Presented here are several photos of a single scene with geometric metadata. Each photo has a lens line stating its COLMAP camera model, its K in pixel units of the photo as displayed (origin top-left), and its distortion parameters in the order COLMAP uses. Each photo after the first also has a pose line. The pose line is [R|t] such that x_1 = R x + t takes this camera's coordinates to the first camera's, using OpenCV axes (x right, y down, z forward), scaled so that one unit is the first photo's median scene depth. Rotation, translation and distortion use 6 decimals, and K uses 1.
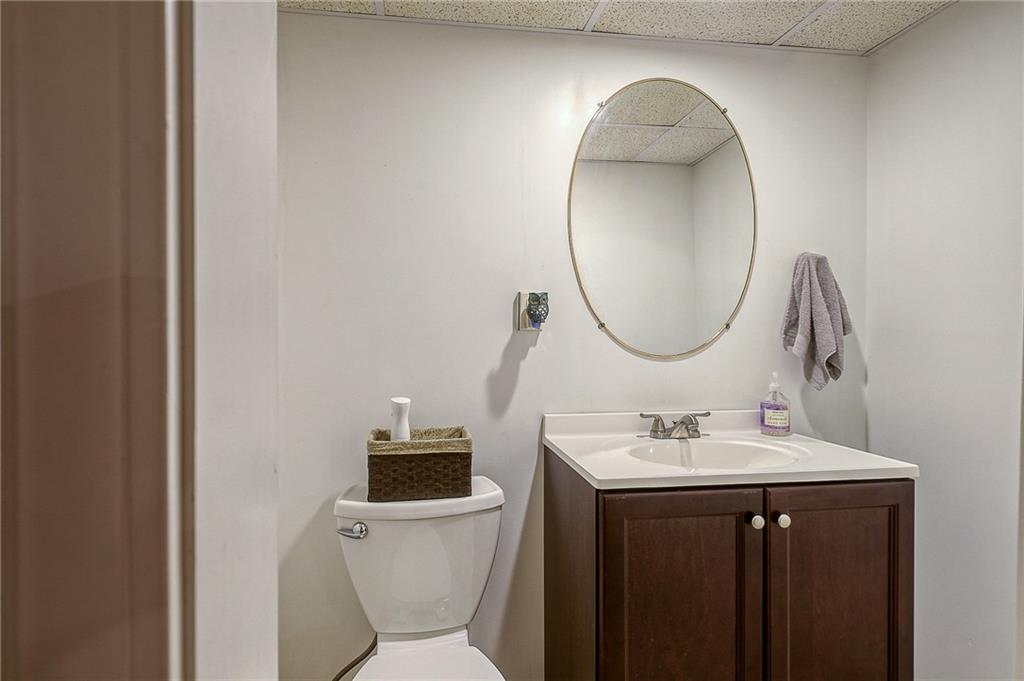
lens RADIAL K [[485.9, 0, 512.0], [0, 485.9, 340.5], [0, 0, 1]] dist [0.000613, 0.000091]
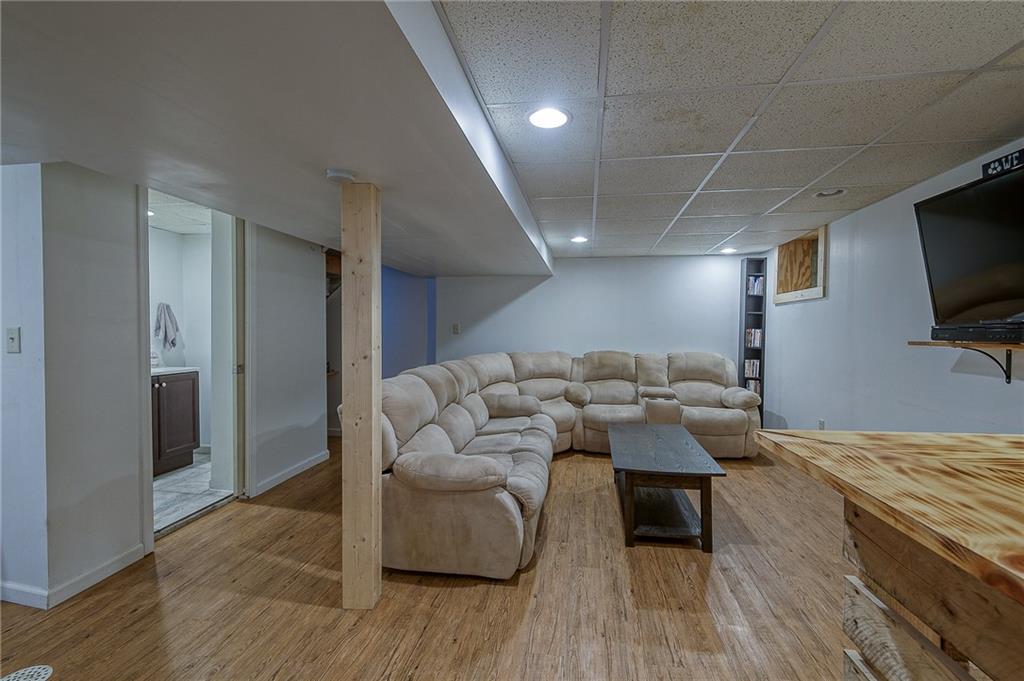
lens RADIAL K [[446.2, 0, 512.0], [0, 446.2, 340.5], [0, 0, 1]] dist [-0.002207, -0.000901]
pose [[0.285736, -0.021906, 0.958058, -1.325374], [0.000029, 0.999739, 0.022851, -0.022176], [-0.958308, -0.006501, 0.285662, -1.719588]]
